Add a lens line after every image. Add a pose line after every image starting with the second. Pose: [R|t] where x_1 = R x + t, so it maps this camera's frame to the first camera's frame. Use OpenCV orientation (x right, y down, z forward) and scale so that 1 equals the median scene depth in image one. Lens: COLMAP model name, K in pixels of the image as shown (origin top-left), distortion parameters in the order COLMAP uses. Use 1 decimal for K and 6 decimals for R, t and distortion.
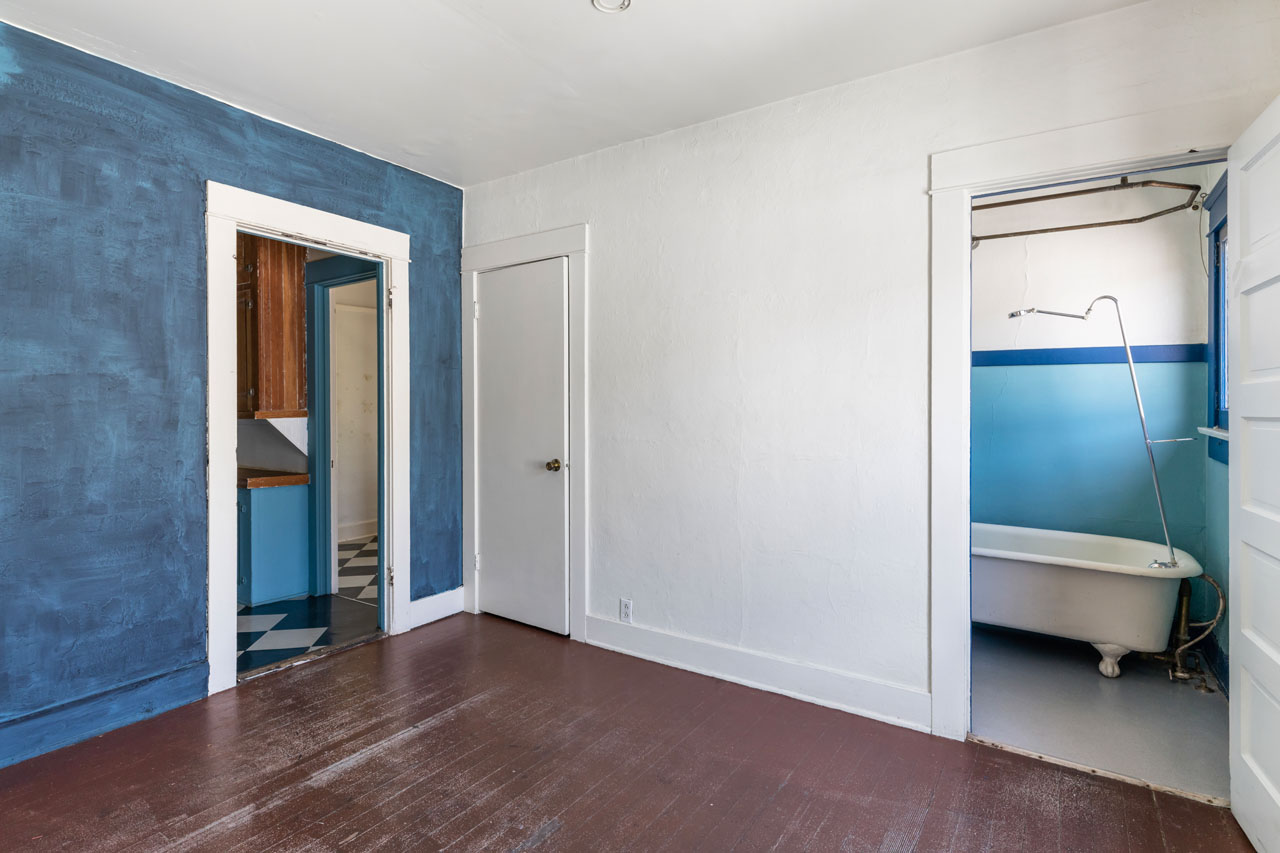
lens RADIAL K [[626.8, 0, 632.1], [0, 626.8, 414.3], [0, 0, 1]] dist [0.000946, 0.000534]
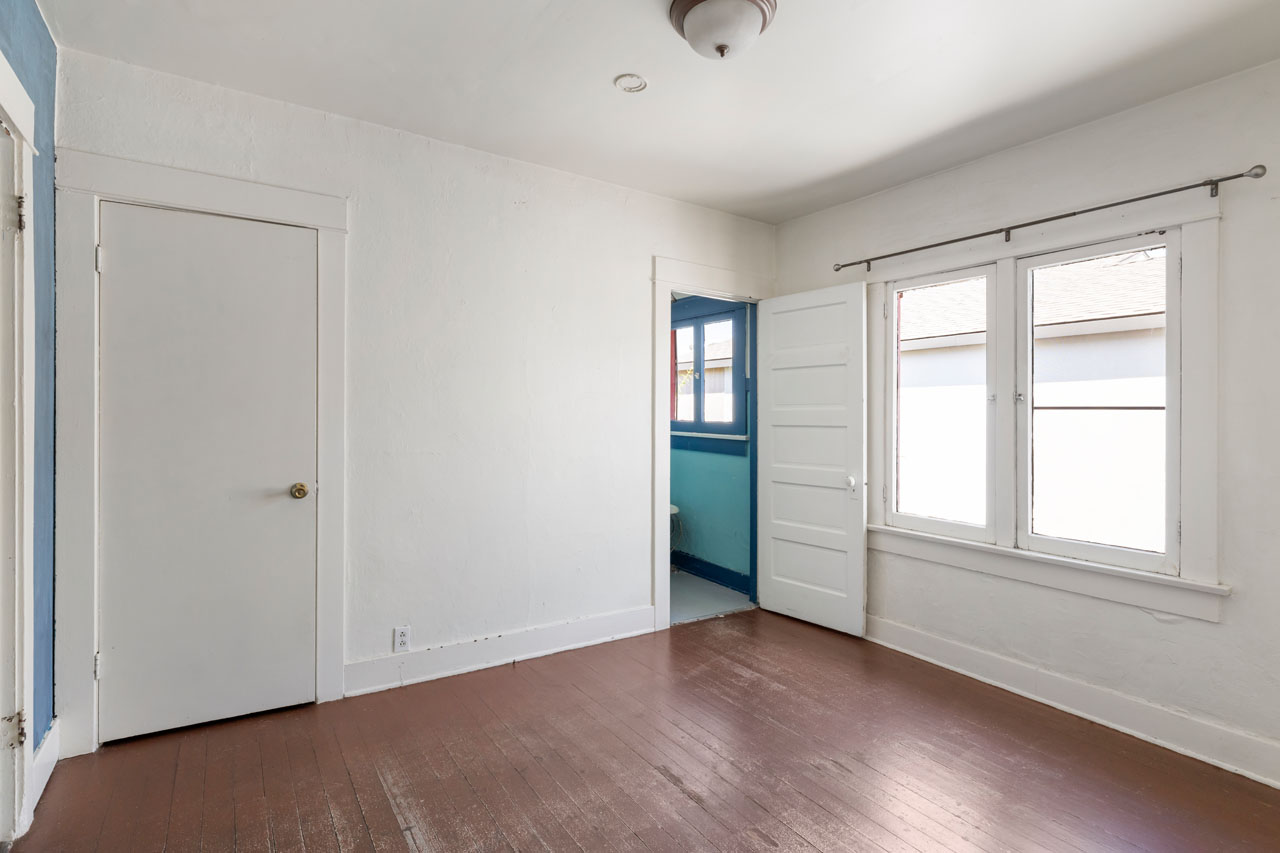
lens RADIAL K [[626.8, 0, 632.1], [0, 626.8, 414.3], [0, 0, 1]] dist [0.000946, 0.000534]
pose [[0.399590, 0.005709, 0.916676, -0.925298], [-0.003009, 0.999983, -0.004917, -0.016358], [-0.916689, -0.000793, 0.399601, 0.417324]]
